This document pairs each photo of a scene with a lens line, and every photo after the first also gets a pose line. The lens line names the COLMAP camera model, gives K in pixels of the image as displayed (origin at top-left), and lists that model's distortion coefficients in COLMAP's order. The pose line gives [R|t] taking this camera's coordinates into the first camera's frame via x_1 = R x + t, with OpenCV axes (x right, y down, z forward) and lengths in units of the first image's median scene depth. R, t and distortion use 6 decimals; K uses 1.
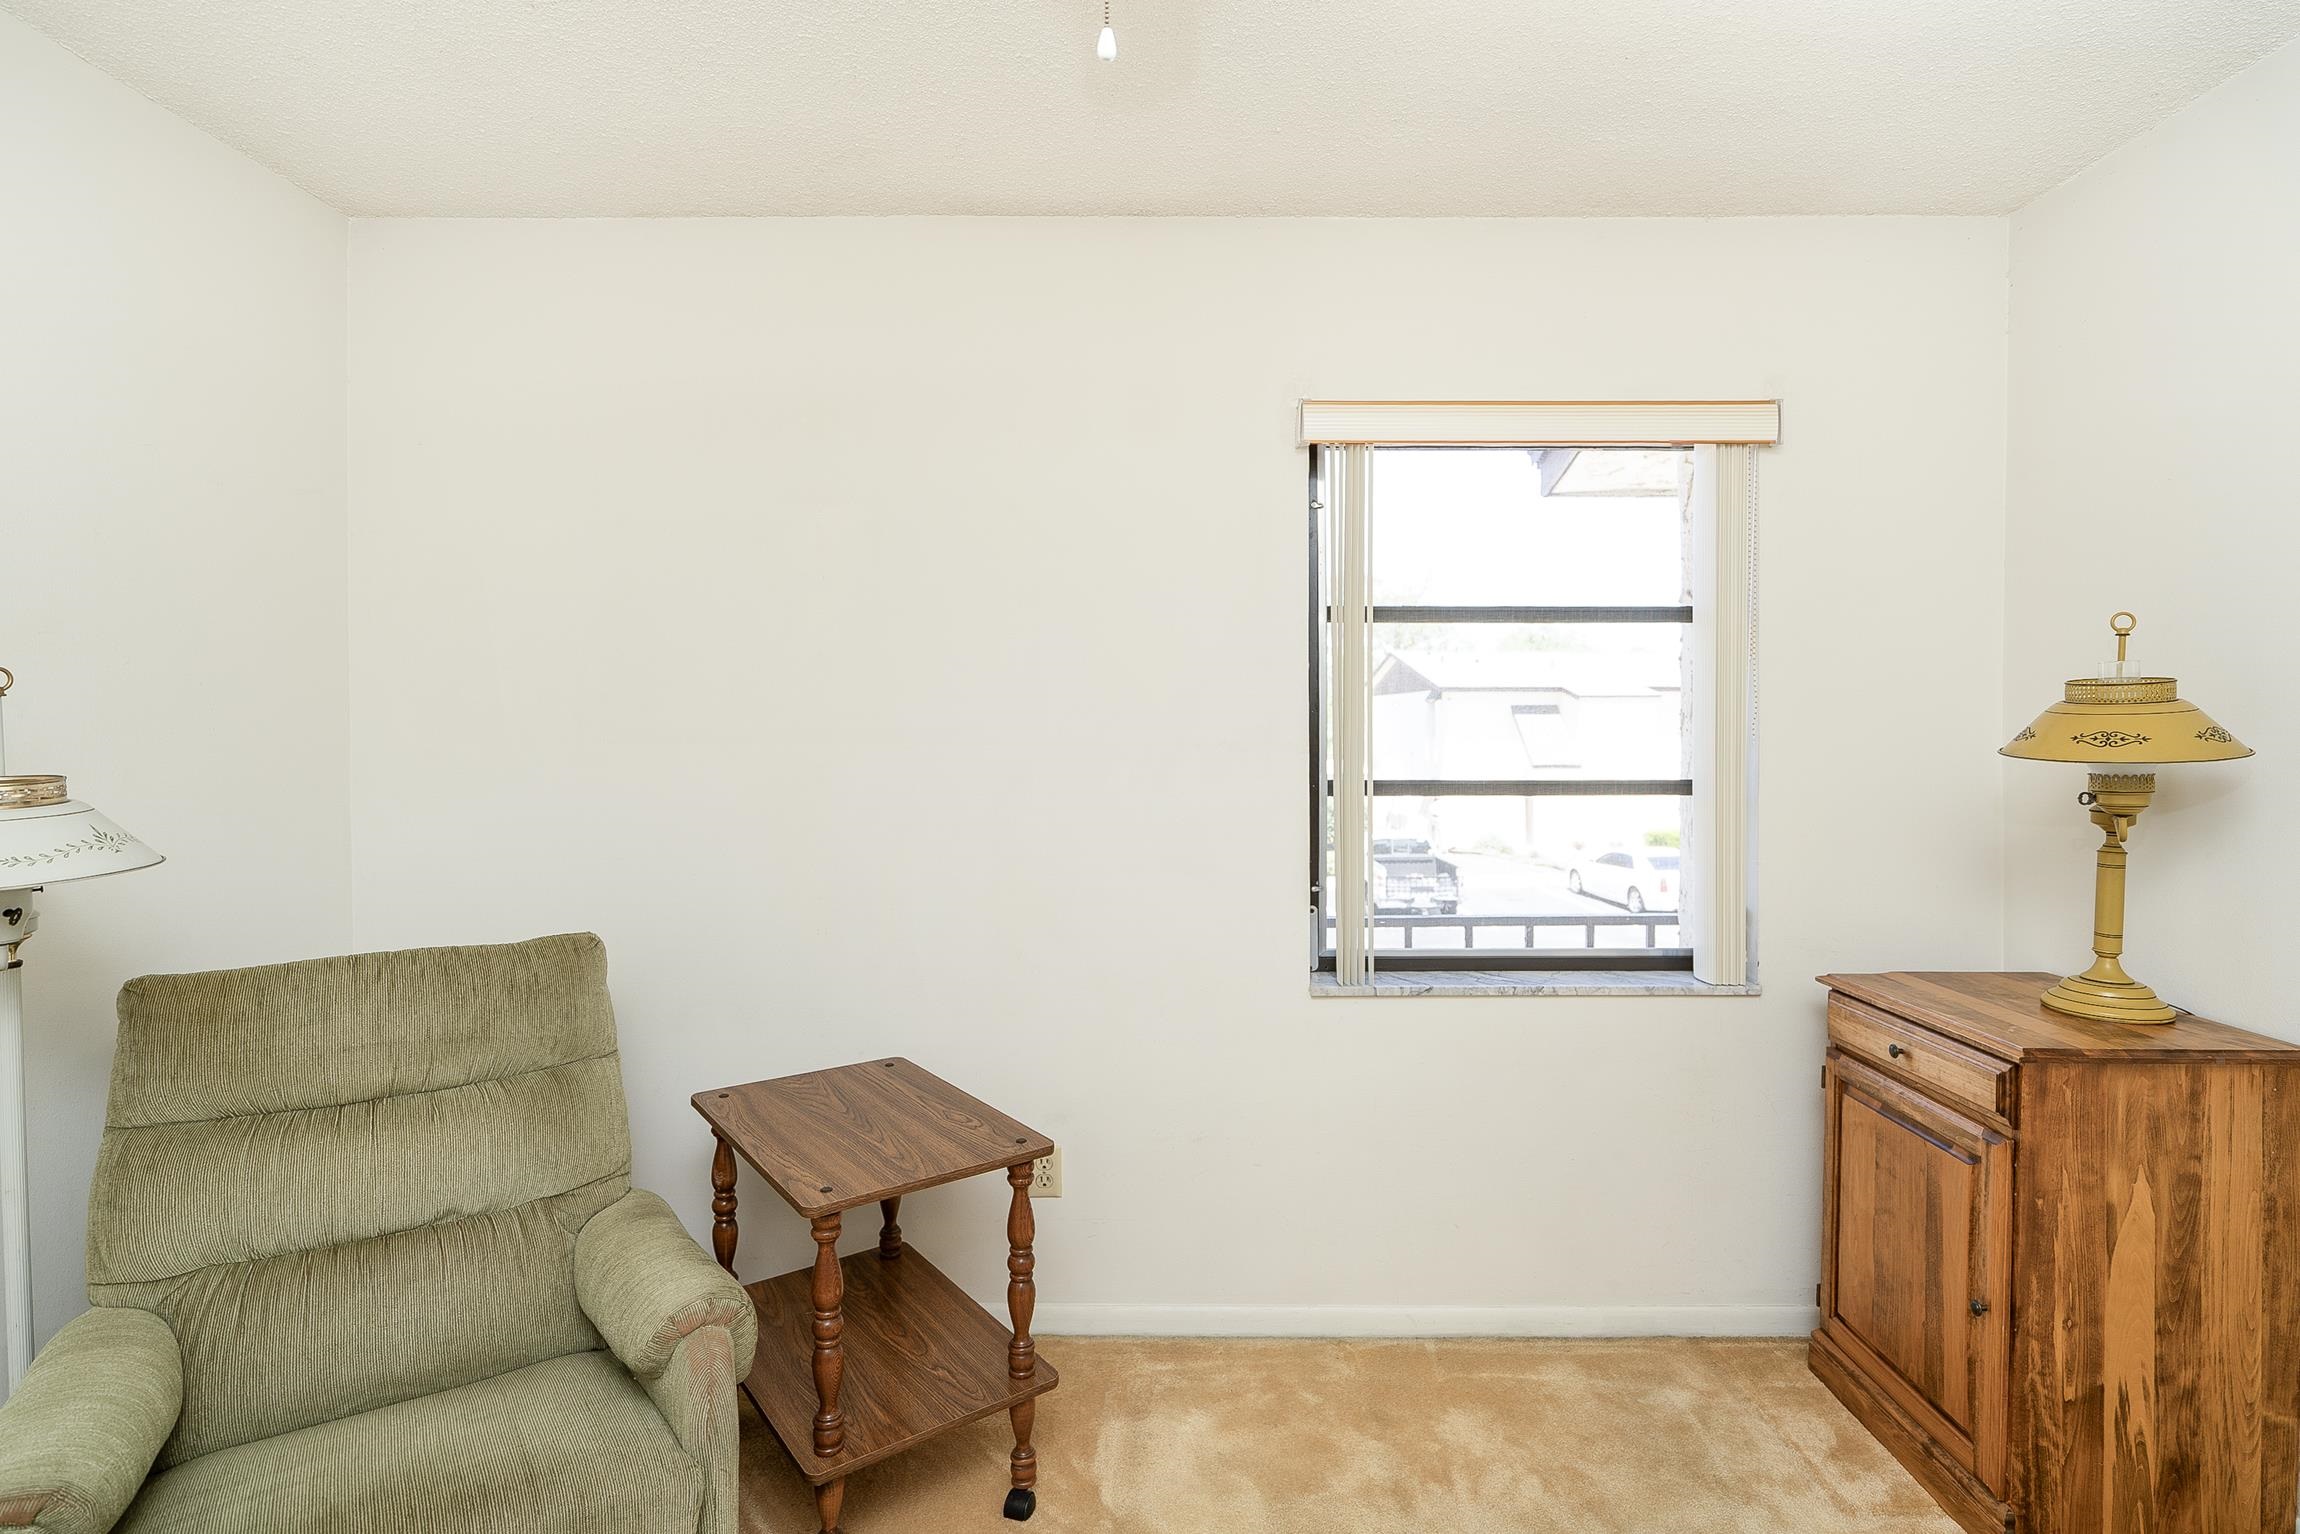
lens RADIAL K [[1031.0, 0, 1201.1], [0, 1031.0, 736.1], [0, 0, 1]] dist [0.001395, -0.000153]
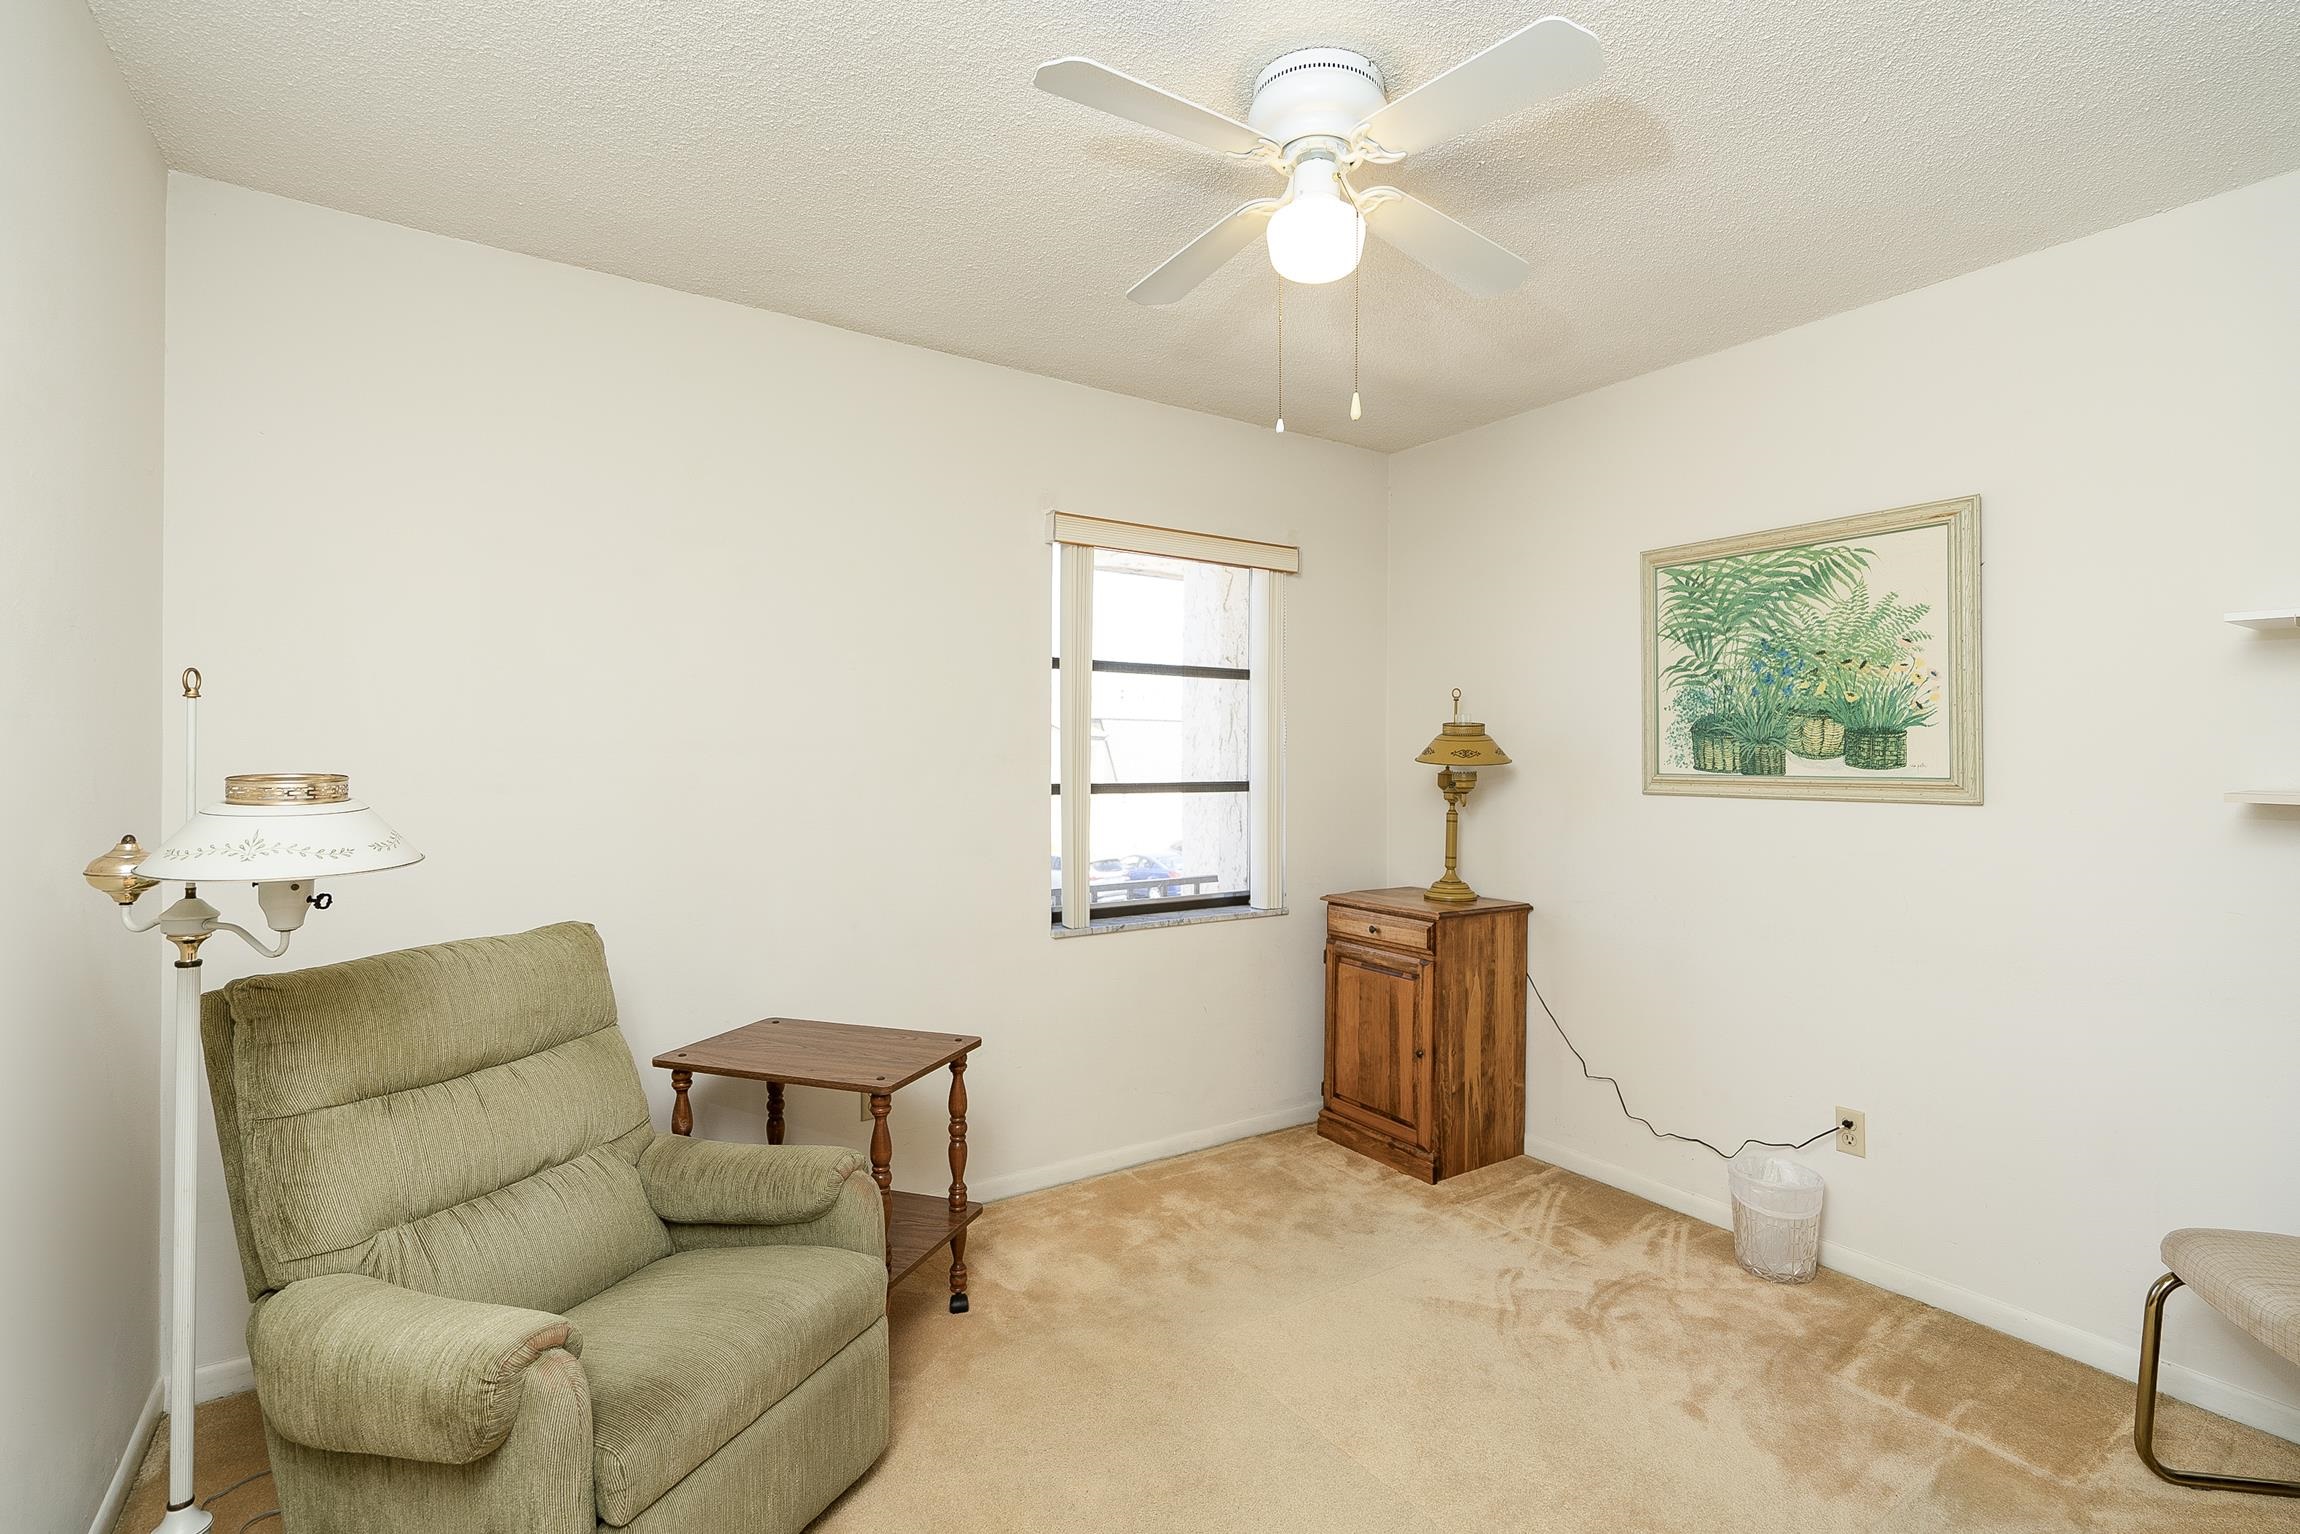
lens RADIAL K [[1031.0, 0, 1201.1], [0, 1031.0, 736.1], [0, 0, 1]] dist [0.001395, -0.000153]
pose [[0.809064, 0.013283, 0.587570, -0.653925], [-0.000235, 0.999752, -0.022277, 0.012671], [-0.587720, 0.017886, 0.808867, -0.288384]]
